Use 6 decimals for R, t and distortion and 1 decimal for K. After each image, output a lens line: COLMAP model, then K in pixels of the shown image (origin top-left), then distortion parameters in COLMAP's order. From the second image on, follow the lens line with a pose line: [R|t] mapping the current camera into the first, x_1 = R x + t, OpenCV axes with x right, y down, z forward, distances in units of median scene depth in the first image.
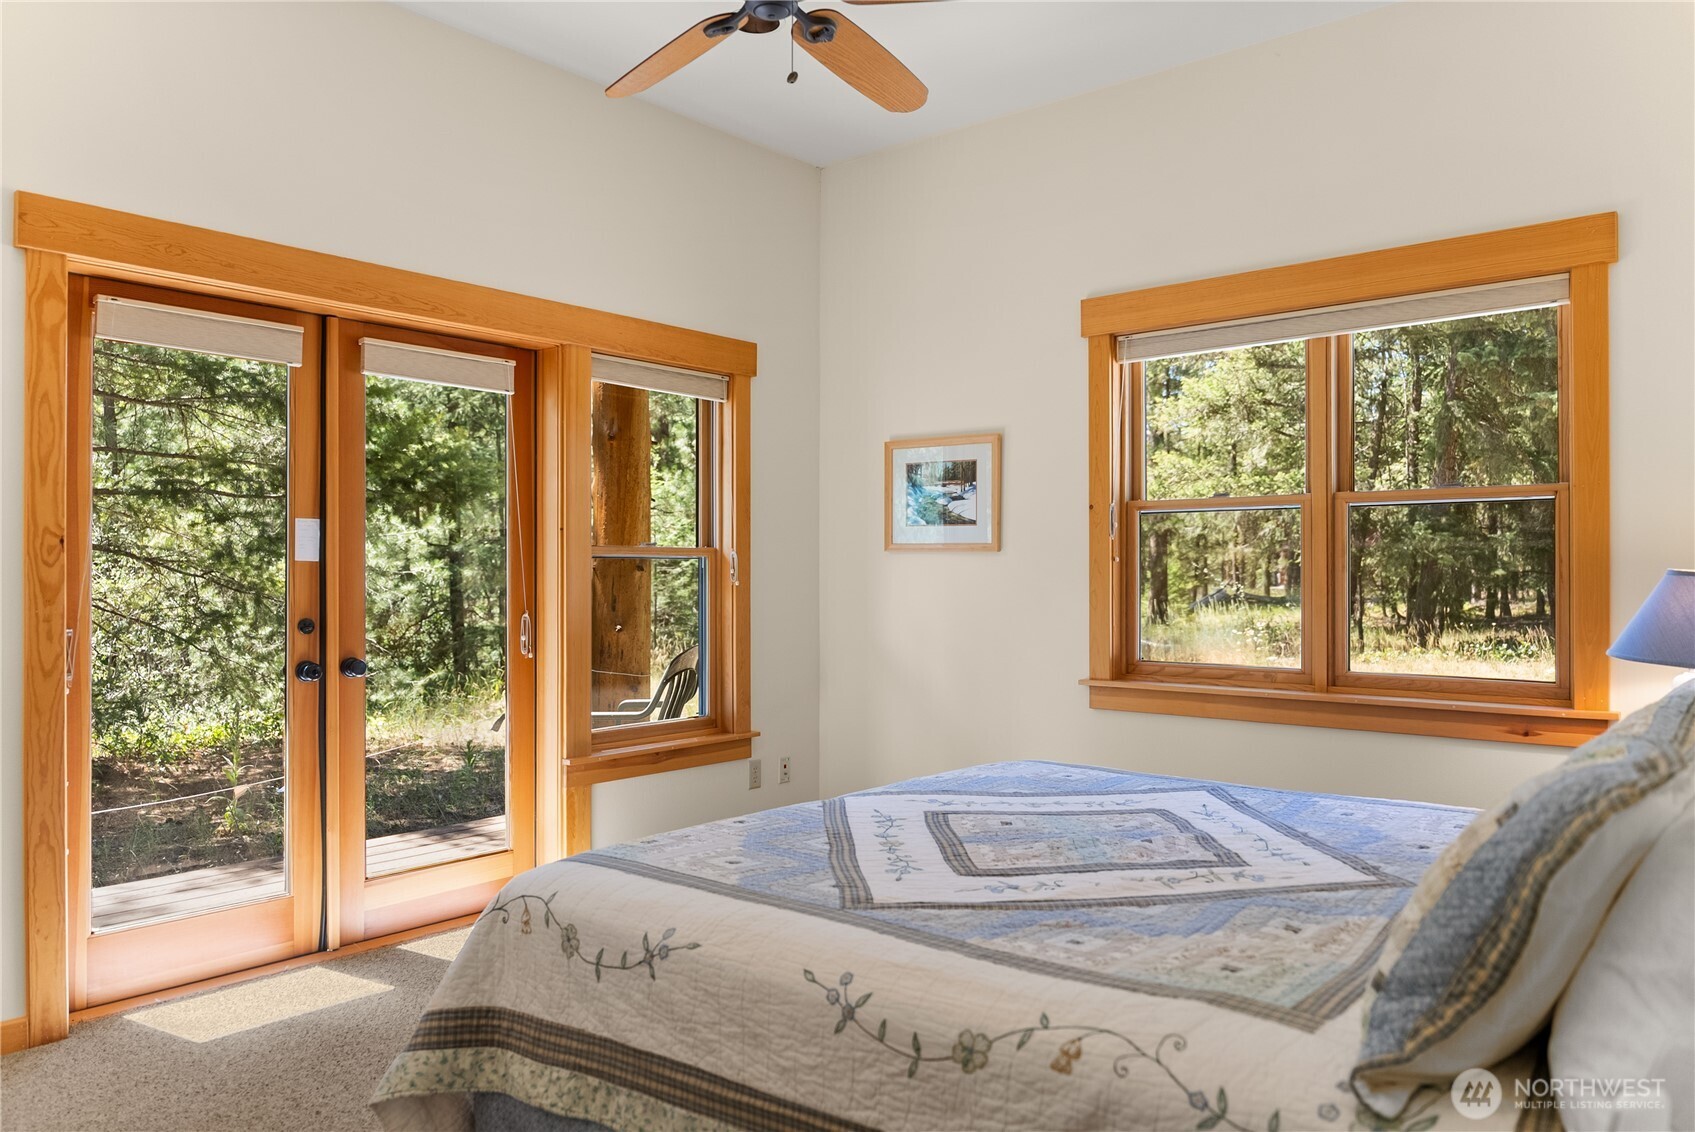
lens RADIAL K [[1133.2, 0, 850.8], [0, 1133.2, 571.6], [0, 0, 1]] dist [-0.008245, -0.002626]
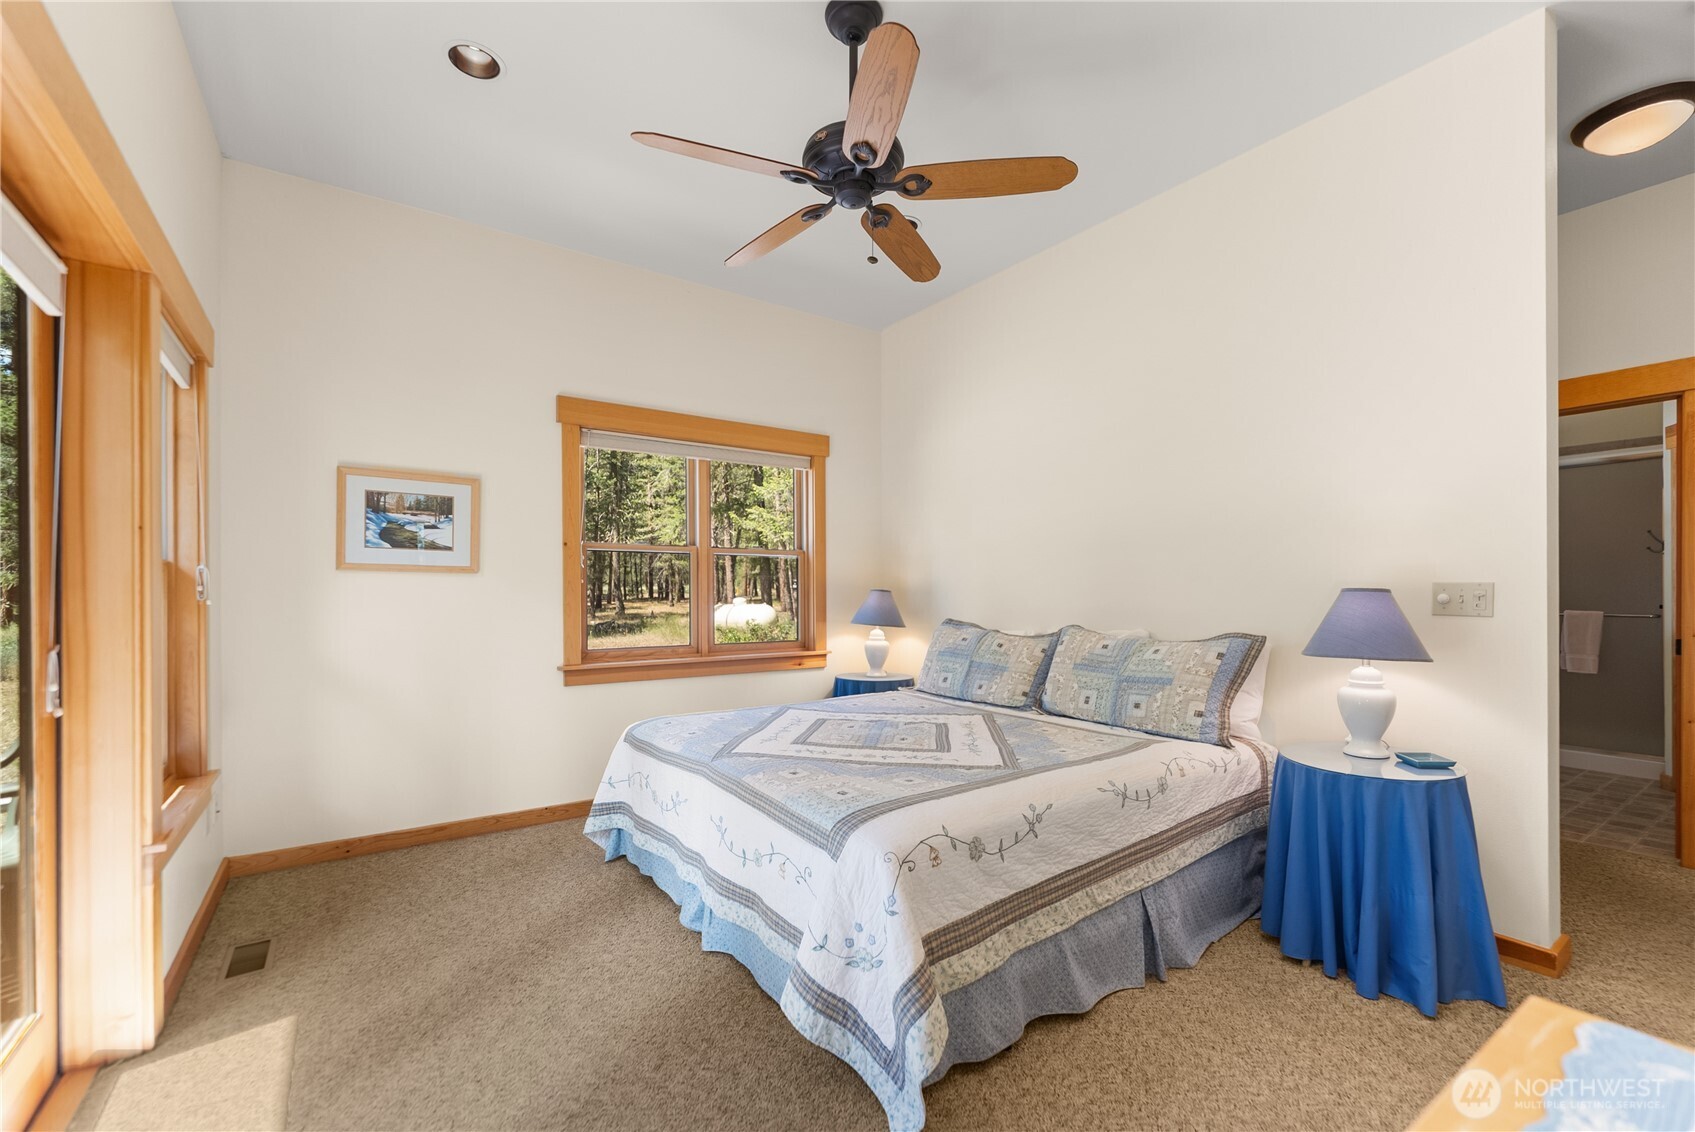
lens RADIAL K [[698.7, 0, 850.2], [0, 698.7, 571.6], [0, 0, 1]] dist [0.003215, 0.000204]
pose [[0.280474, 0.024337, 0.959553, -0.528410], [-0.001331, 0.999687, -0.024965, -0.000861], [-0.959861, 0.005725, 0.280419, 0.414718]]
